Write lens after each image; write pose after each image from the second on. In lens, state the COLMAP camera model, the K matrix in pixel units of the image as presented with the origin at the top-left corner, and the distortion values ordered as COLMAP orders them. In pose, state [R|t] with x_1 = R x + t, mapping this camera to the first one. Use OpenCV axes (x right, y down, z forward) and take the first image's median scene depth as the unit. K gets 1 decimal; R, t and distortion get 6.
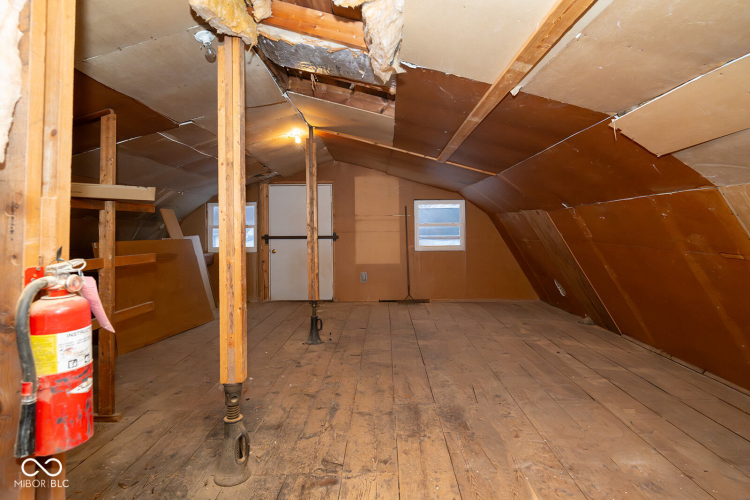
lens RADIAL K [[399.9, 0, 374.6], [0, 399.9, 248.6], [0, 0, 1]] dist [-0.001072, -0.002793]
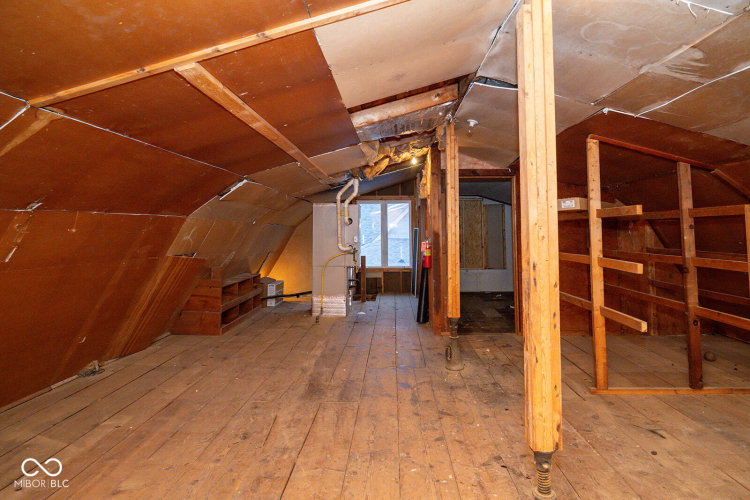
lens RADIAL K [[399.9, 0, 375.1], [0, 399.9, 250.0], [0, 0, 1]] dist [-0.001072, -0.002793]
pose [[-0.999647, 0.017793, 0.019736, -0.022247], [0.019677, 0.994819, 0.099740, -0.126018], [-0.017859, 0.100094, -0.994818, 2.083363]]
